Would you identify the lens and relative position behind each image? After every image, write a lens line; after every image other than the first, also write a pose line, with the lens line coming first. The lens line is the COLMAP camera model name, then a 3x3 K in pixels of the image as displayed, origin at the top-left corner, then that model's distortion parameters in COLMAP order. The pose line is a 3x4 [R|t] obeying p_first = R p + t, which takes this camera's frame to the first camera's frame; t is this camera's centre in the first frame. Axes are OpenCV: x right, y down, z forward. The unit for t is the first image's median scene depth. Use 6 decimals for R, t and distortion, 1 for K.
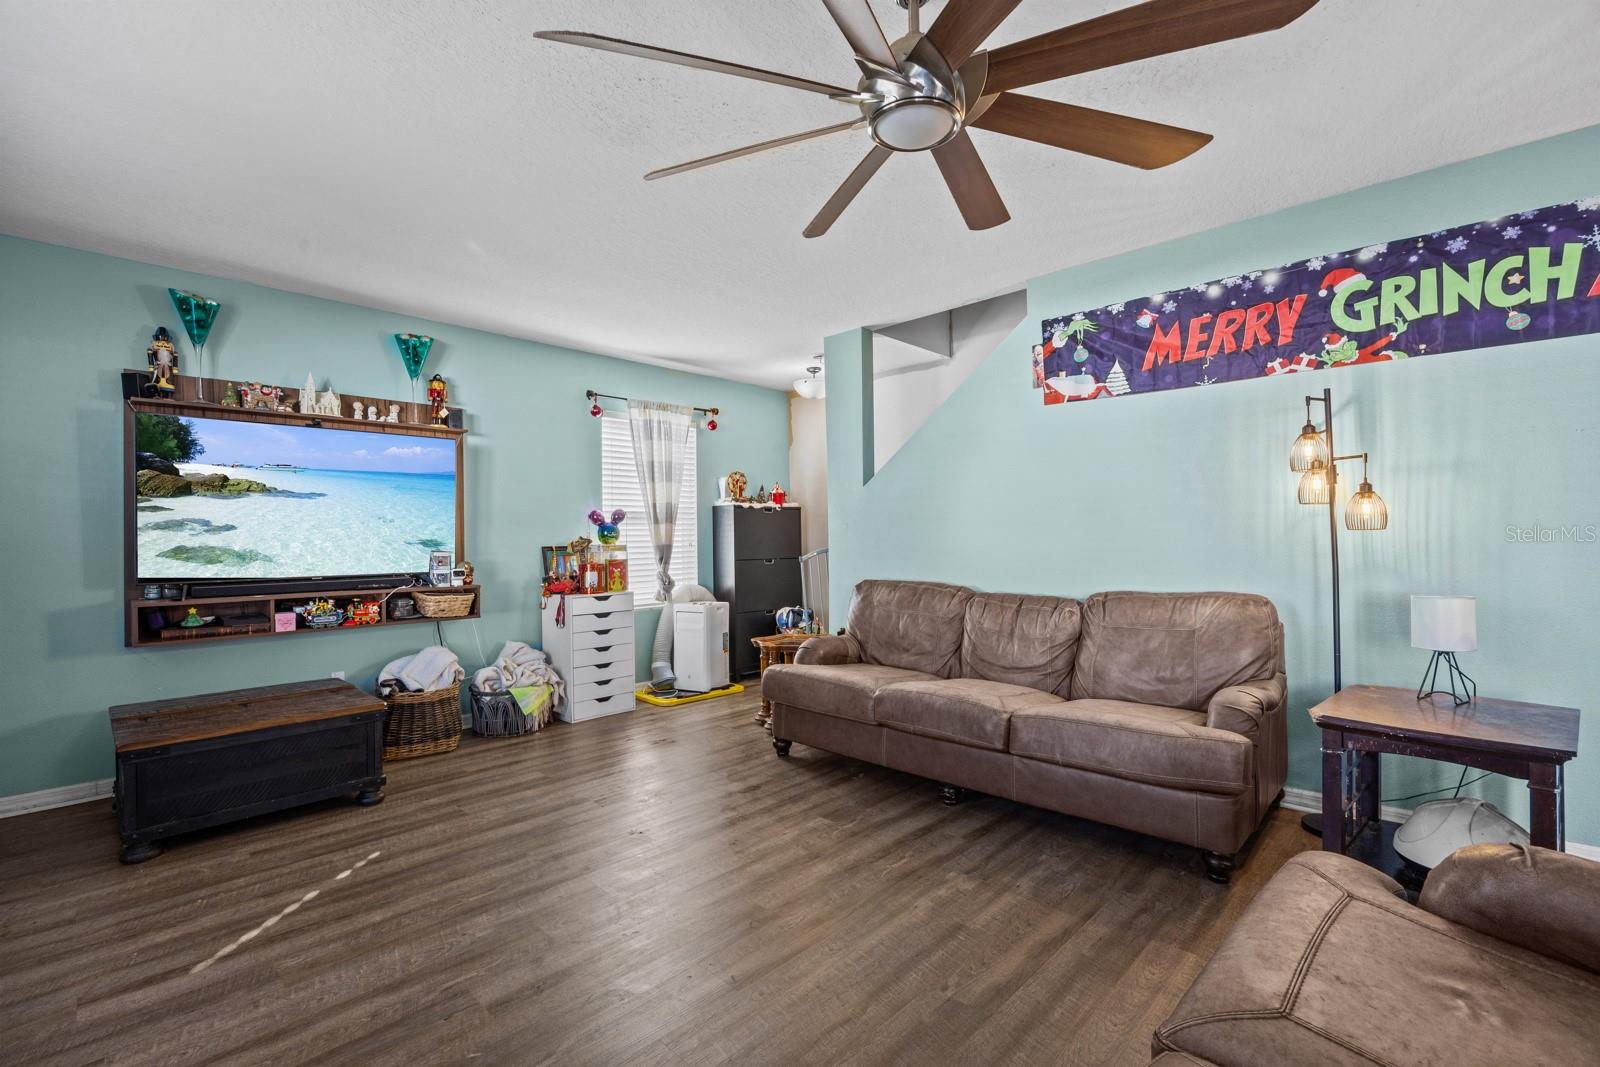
lens RADIAL K [[708.9, 0, 832.0], [0, 708.9, 535.1], [0, 0, 1]] dist [-0.014674, 0.001402]
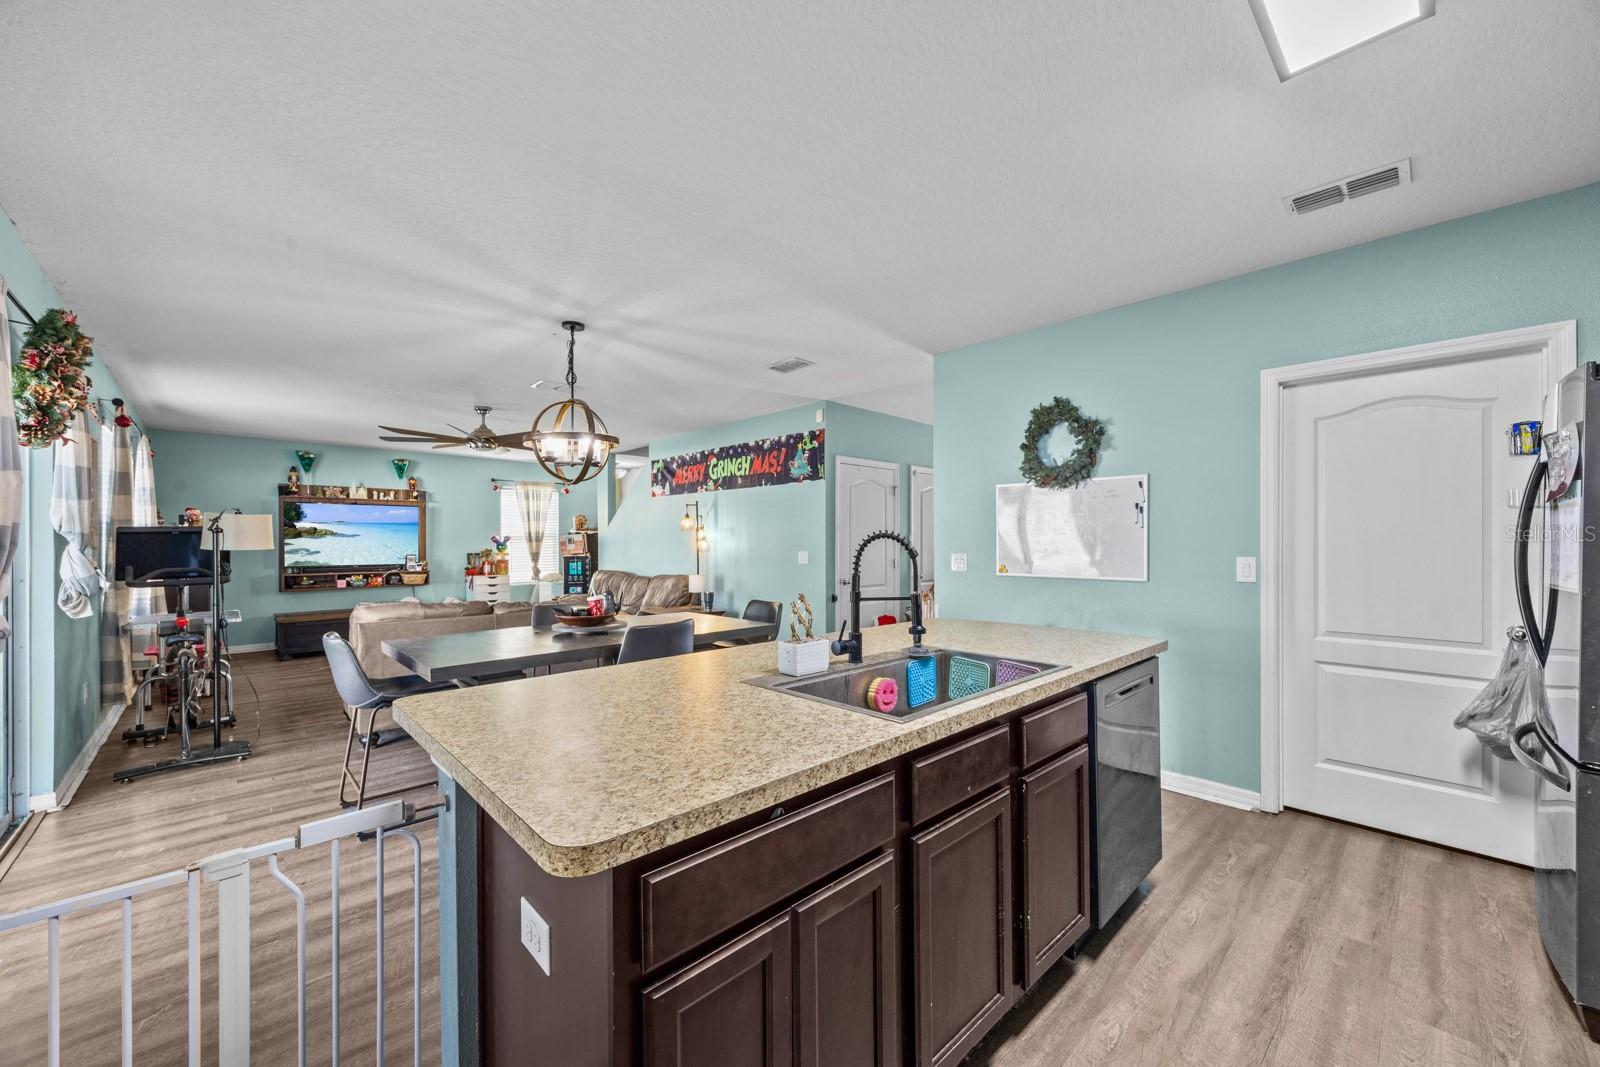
lens RADIAL K [[609.4, 0, 832.4], [0, 609.4, 547.7], [0, 0, 1]] dist [-0.003233, 0.000401]
pose [[0.999153, 0.009489, -0.040037, 1.090171], [-0.009061, 0.999900, 0.010864, -0.043369], [0.040136, -0.010492, 0.999139, -1.130532]]
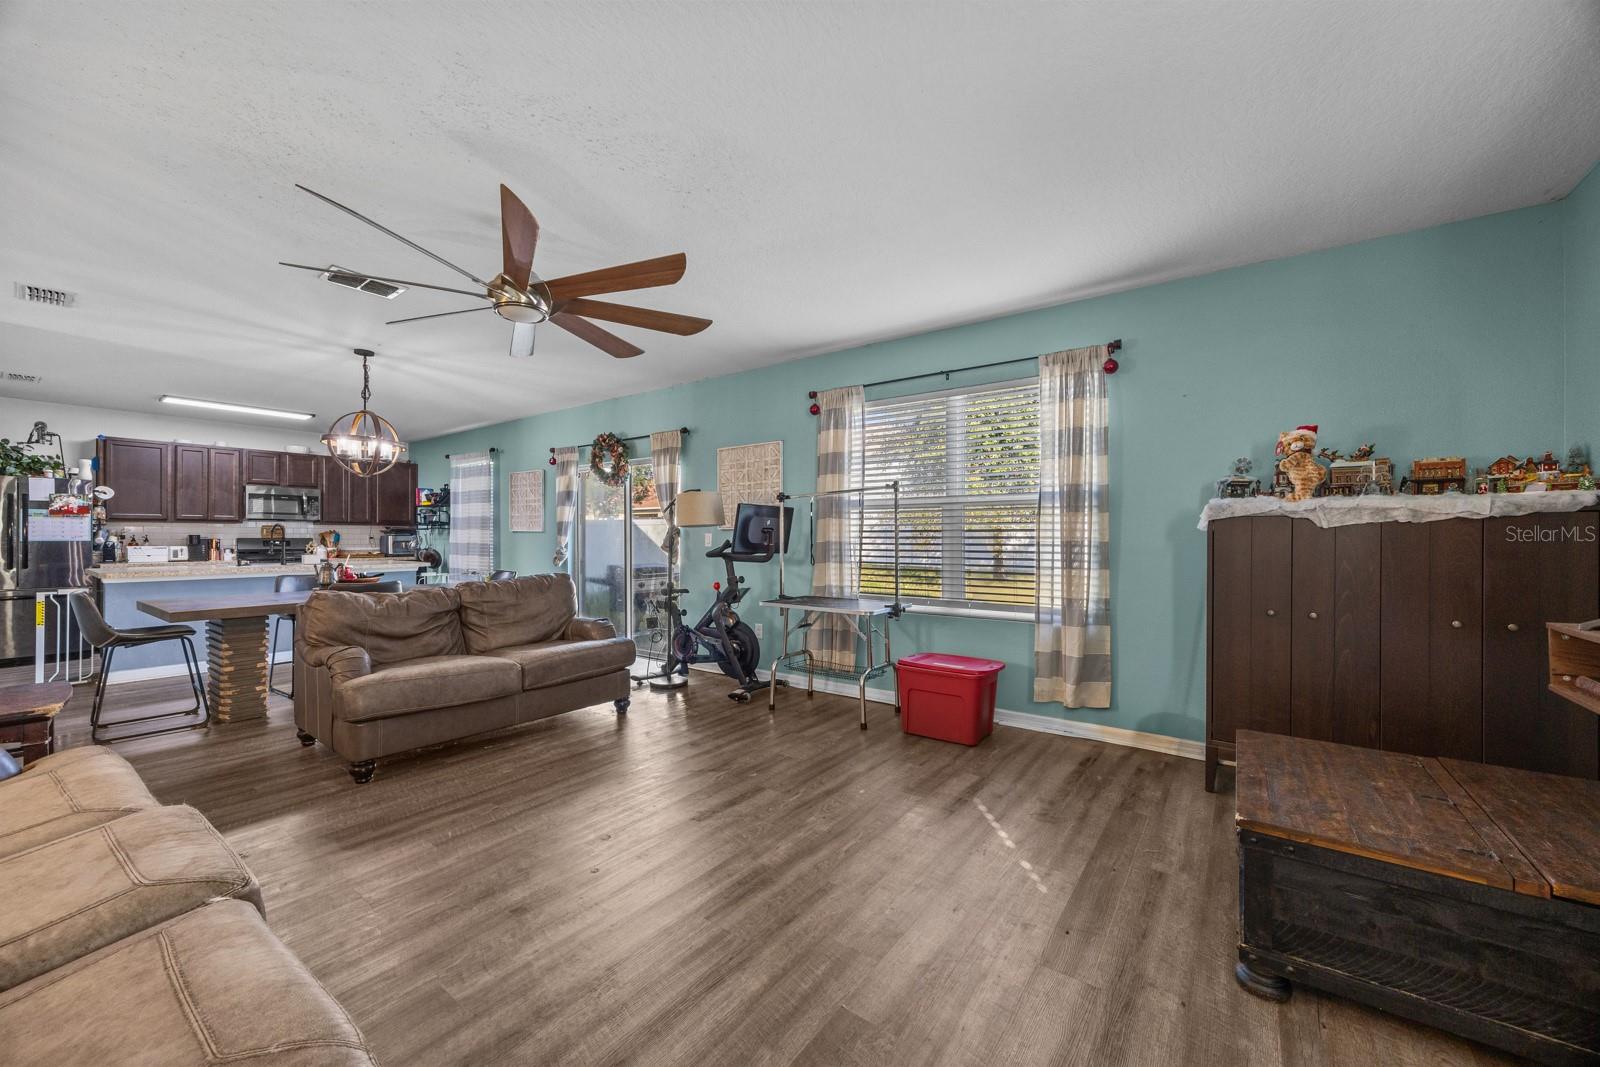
lens RADIAL K [[609.4, 0, 827.7], [0, 609.4, 535.5], [0, 0, 1]] dist [-0.003233, 0.000401]
pose [[-0.989174, 0.012040, -0.146253, -0.222194], [0.013091, 0.999895, -0.006224, 0.009945], [0.146163, -0.008071, -0.989228, 1.350716]]
